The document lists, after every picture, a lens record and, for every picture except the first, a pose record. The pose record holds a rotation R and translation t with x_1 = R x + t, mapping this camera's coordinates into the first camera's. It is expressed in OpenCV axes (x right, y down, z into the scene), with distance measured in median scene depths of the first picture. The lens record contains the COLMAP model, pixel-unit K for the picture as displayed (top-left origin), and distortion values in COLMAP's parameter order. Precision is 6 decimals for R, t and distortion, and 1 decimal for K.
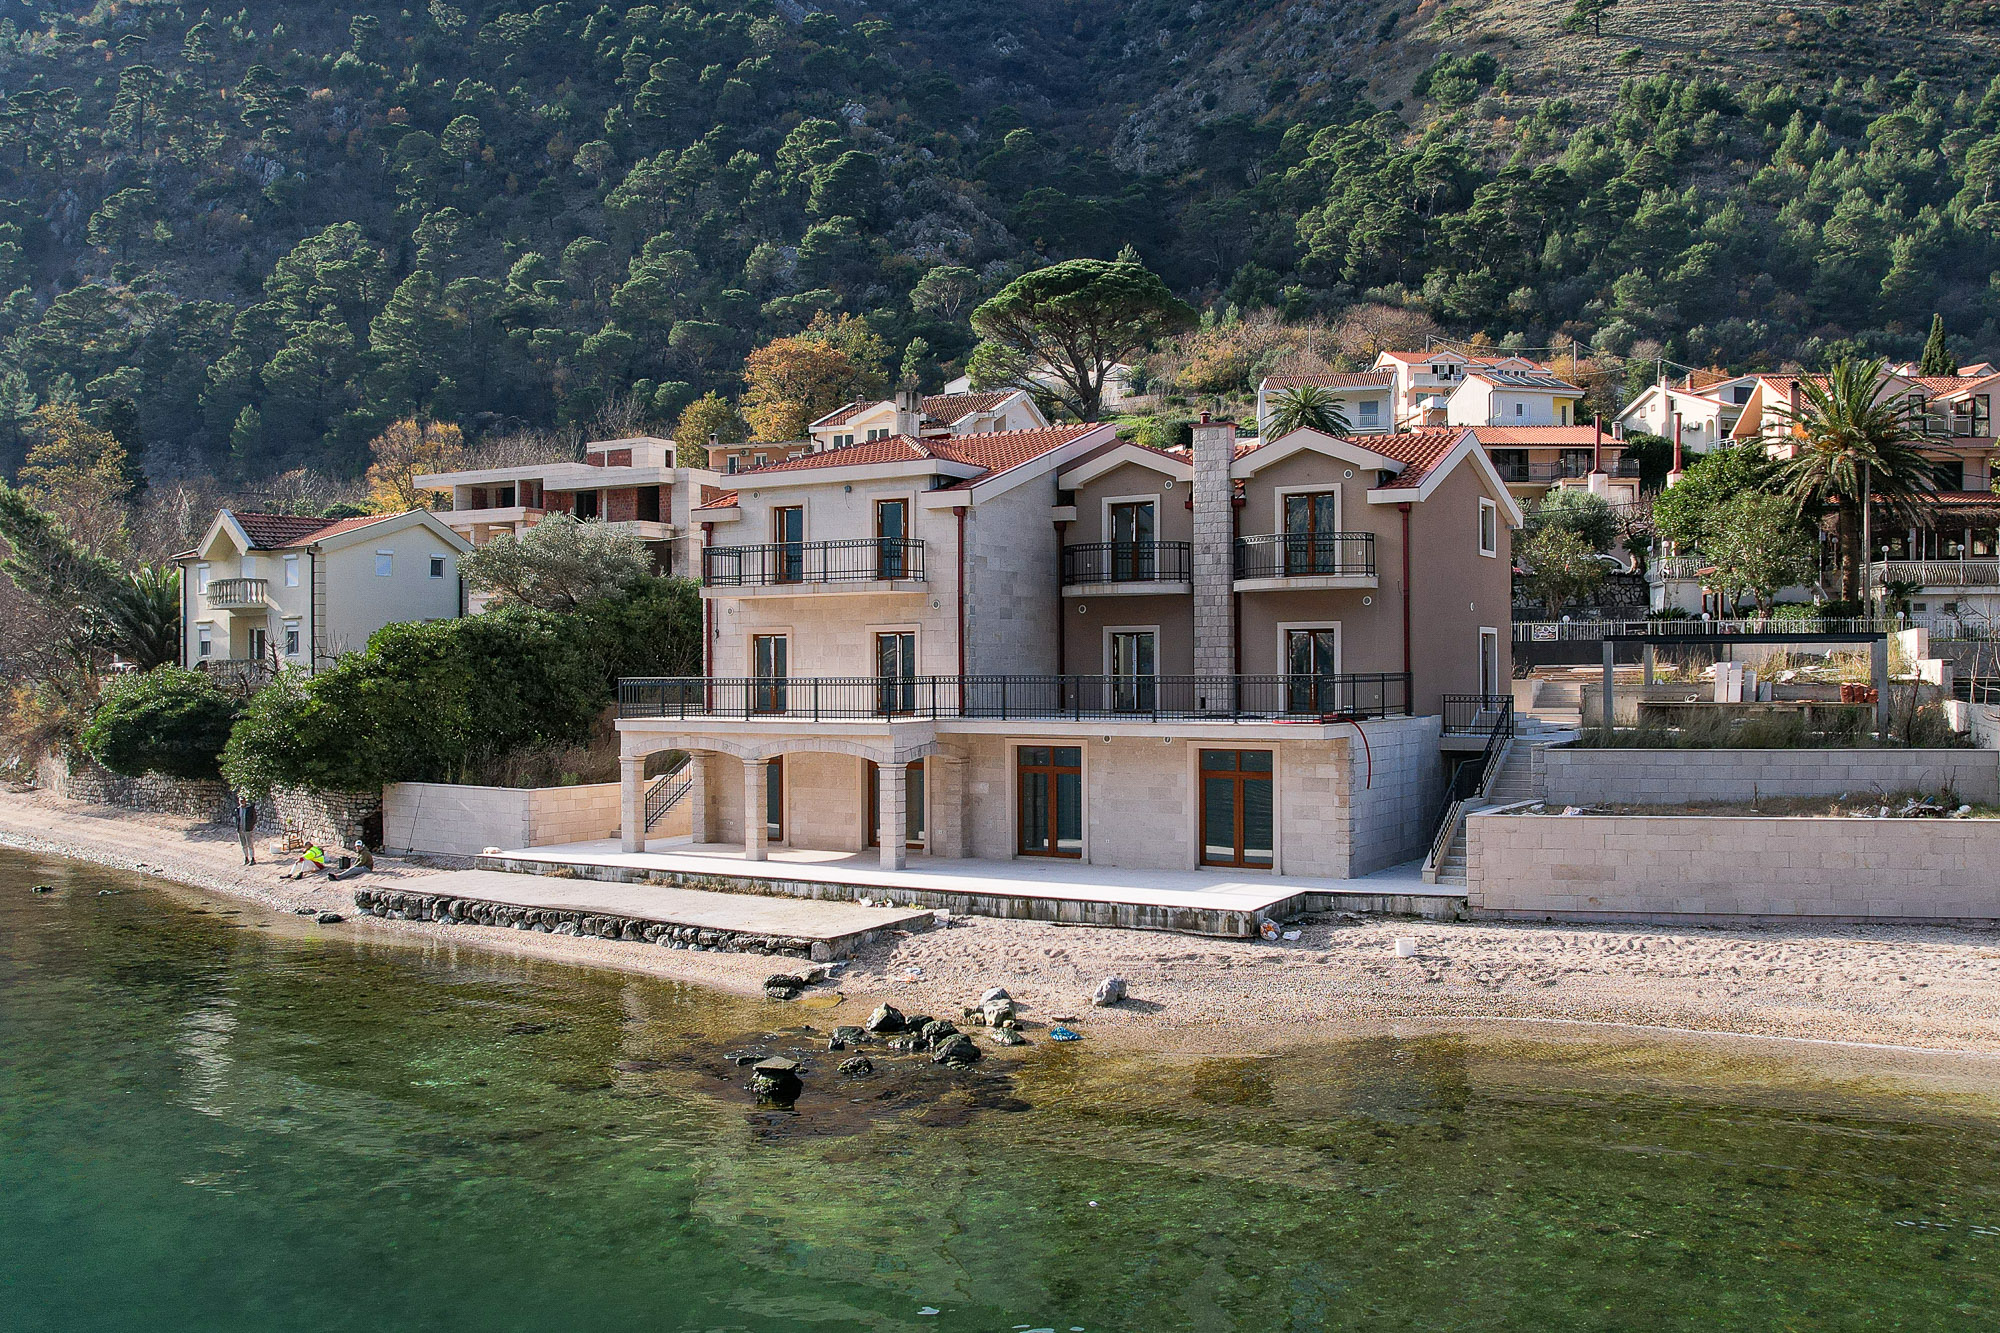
lens RADIAL K [[1737.6, 0, 1044.6], [0, 1737.6, 671.7], [0, 0, 1]] dist [-0.052848, 0.008383]
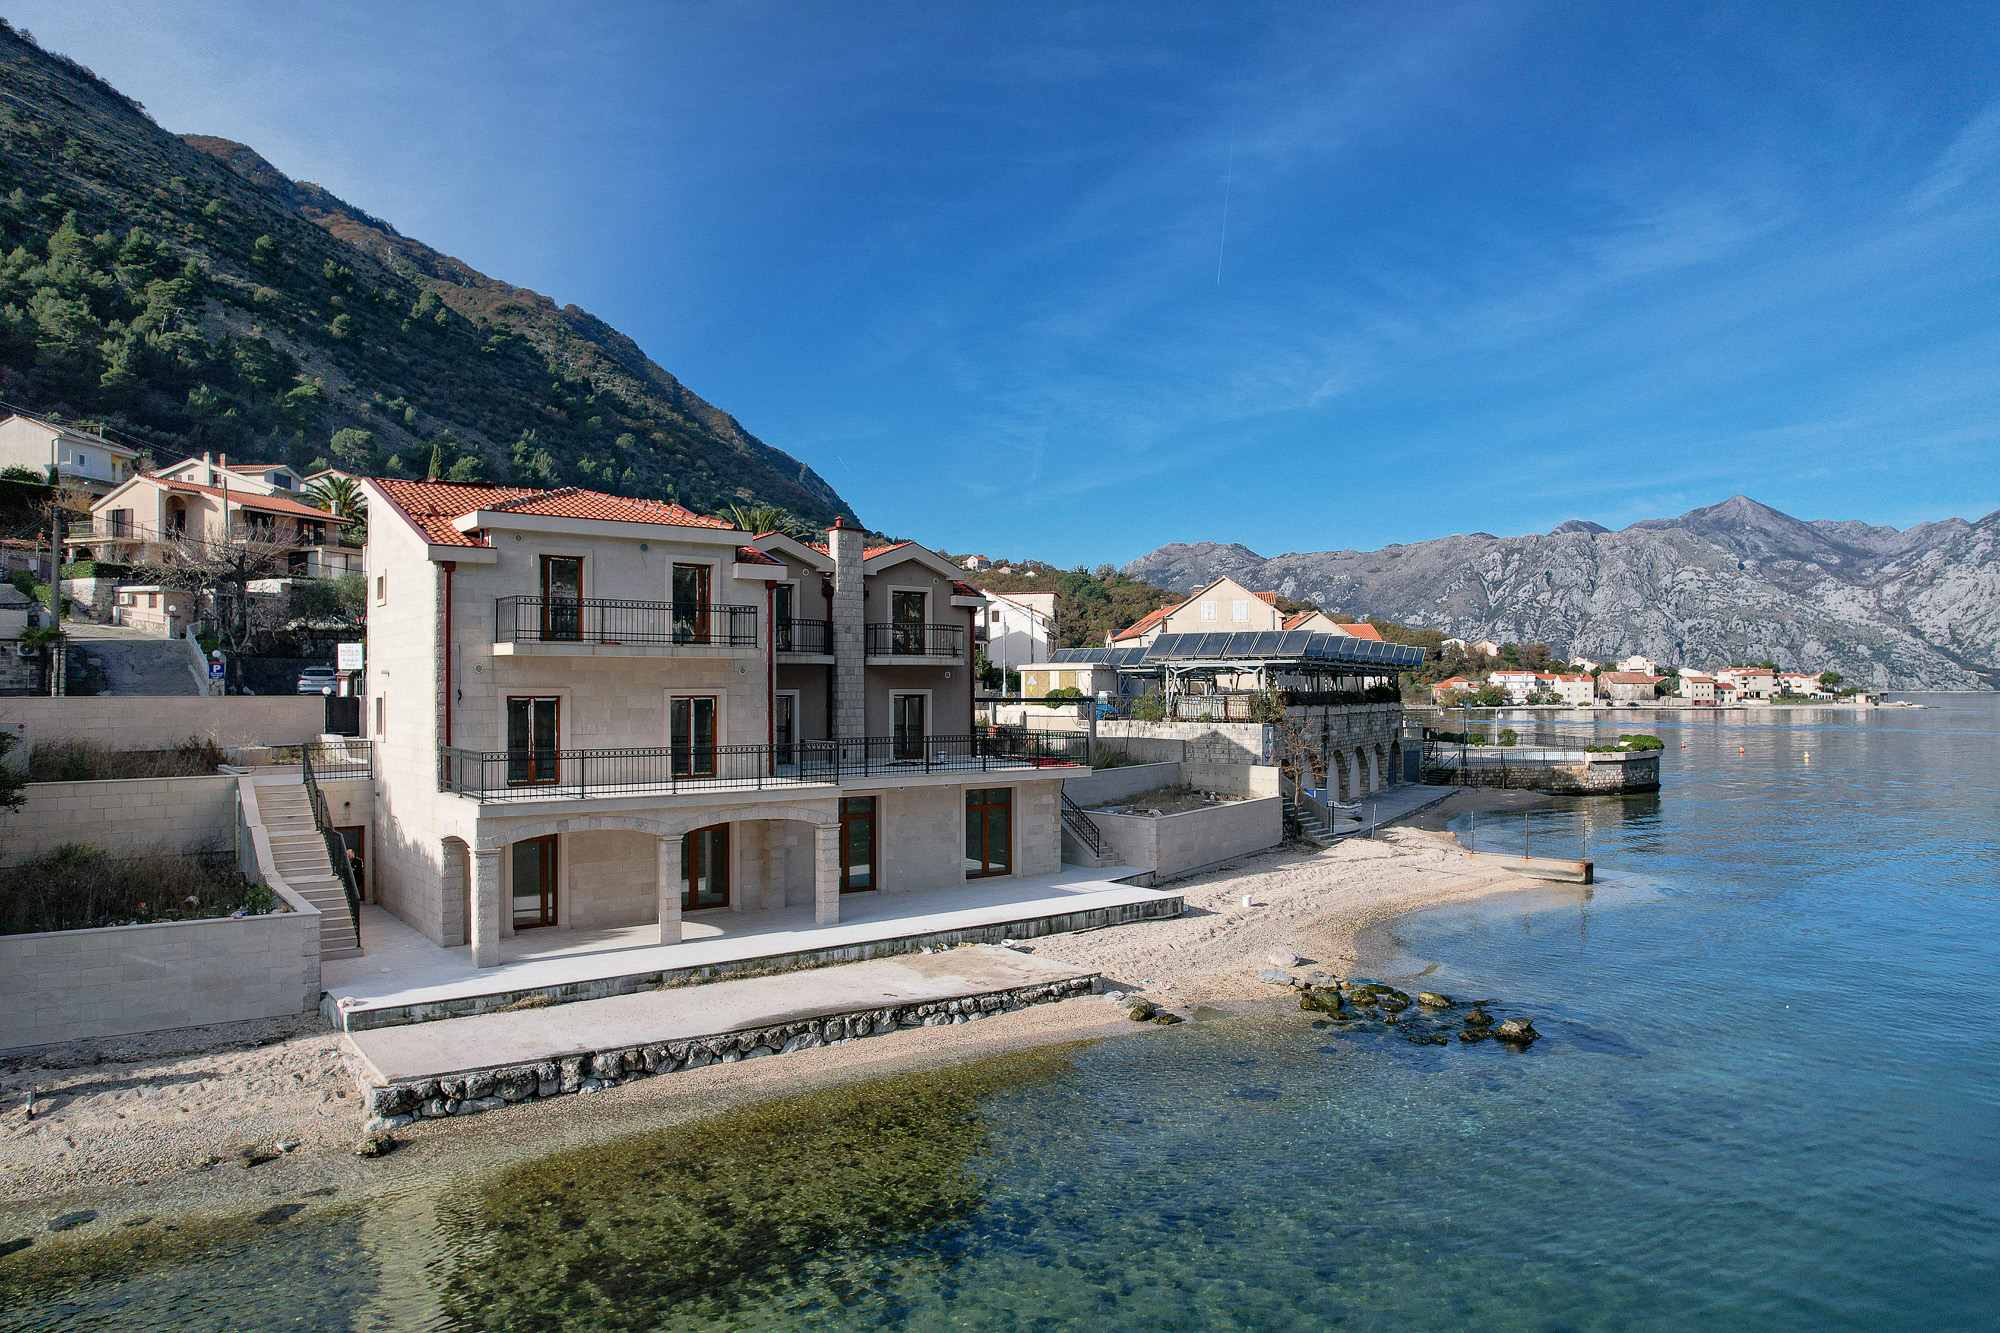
lens RADIAL K [[1280.7, 0, 1004.1], [0, 1280.7, 681.3], [0, 0, 1]] dist [-0.073983, 0.066737]
pose [[0.363609, 0.010849, 0.931488, -0.236219], [-0.002020, 0.999939, -0.010857, -0.007907], [-0.931549, 0.002066, 0.363609, 0.186901]]
